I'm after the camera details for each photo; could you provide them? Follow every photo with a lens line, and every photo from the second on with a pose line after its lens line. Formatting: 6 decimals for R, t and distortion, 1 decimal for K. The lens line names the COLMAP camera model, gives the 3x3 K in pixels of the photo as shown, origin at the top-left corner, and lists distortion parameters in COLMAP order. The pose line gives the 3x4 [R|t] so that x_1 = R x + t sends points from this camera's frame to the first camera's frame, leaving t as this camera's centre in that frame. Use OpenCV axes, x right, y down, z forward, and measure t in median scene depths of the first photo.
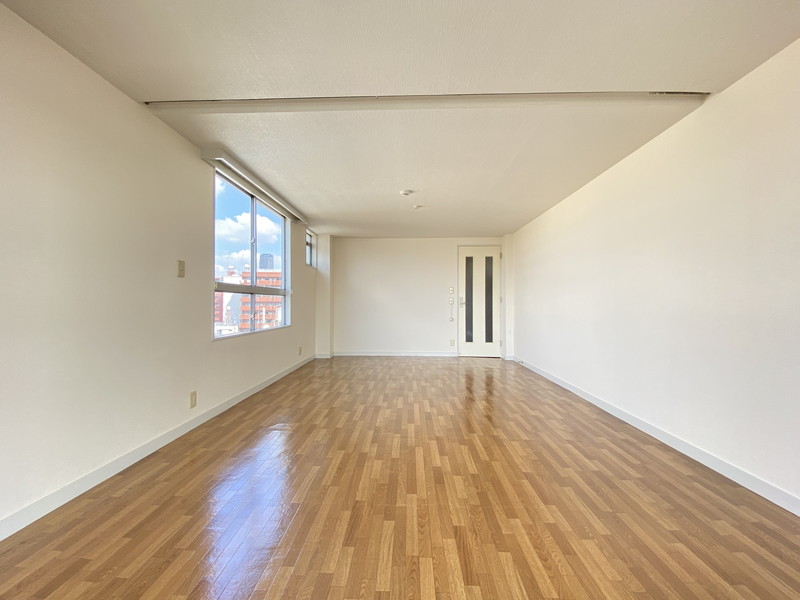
lens RADIAL K [[324.8, 0, 402.5], [0, 324.8, 298.6], [0, 0, 1]] dist [-0.007702, -0.000810]
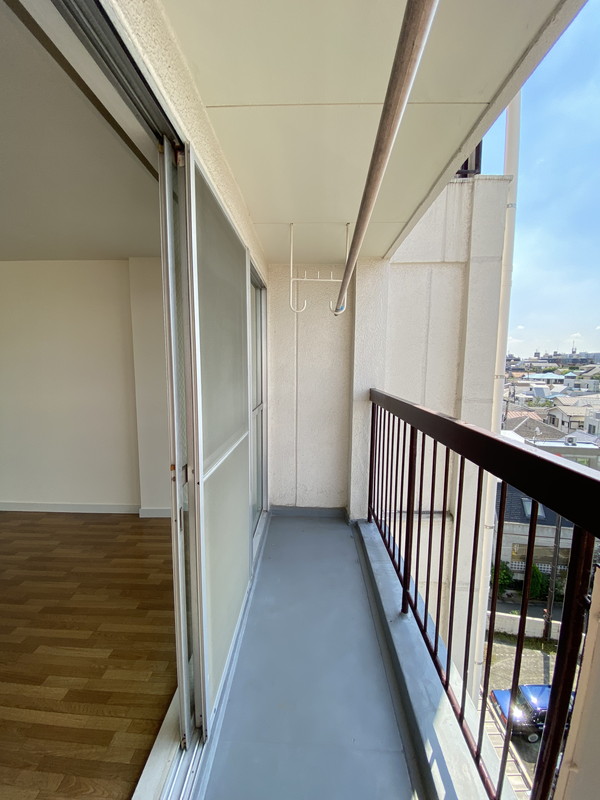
lens RADIAL K [[324.8, 0, 299.1], [0, 324.8, 402.2], [0, 0, 1]] dist [-0.007702, -0.000810]
pose [[0.023290, -0.114647, 0.993133, -0.570590], [-0.012031, 0.993299, 0.114949, -0.205375], [-0.999656, -0.014626, 0.021754, 0.020281]]
